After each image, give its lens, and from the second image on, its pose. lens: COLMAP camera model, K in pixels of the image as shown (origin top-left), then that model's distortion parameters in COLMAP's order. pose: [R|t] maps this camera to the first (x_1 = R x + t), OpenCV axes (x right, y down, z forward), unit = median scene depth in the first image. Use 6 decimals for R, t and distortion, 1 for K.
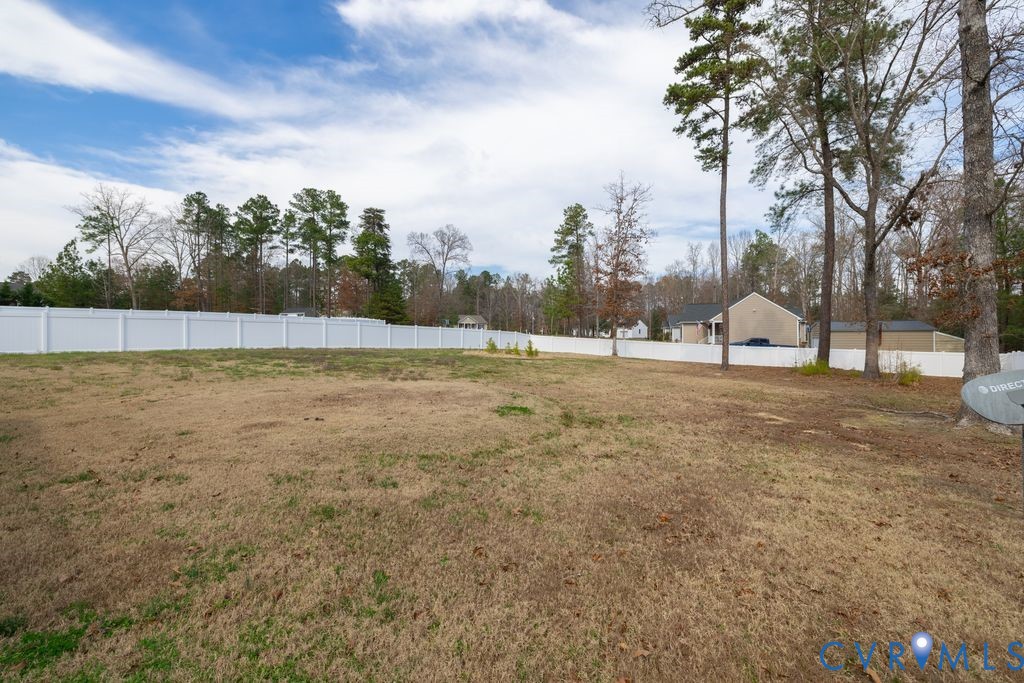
lens RADIAL K [[424.1, 0, 511.7], [0, 424.1, 340.3], [0, 0, 1]] dist [0.002685, 0.000249]
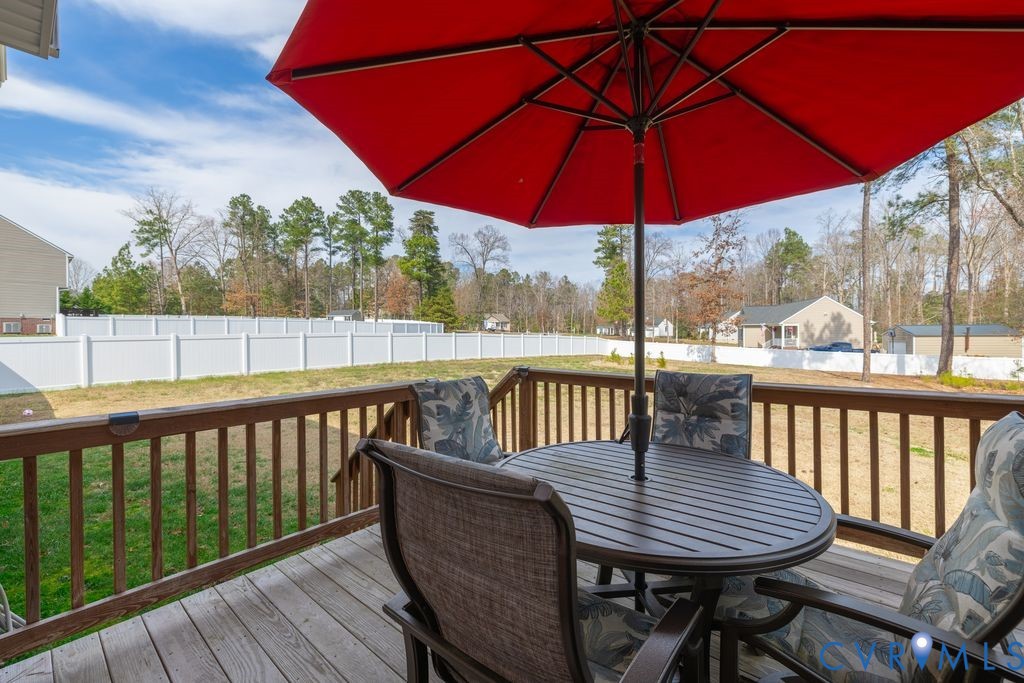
lens RADIAL K [[424.1, 0, 511.2], [0, 424.1, 341.3], [0, 0, 1]] dist [0.002685, 0.000249]
pose [[0.999984, -0.004772, 0.003120, -0.113198], [0.004731, 0.999902, 0.013190, -0.013753], [-0.003182, -0.013175, 0.999908, -0.005407]]
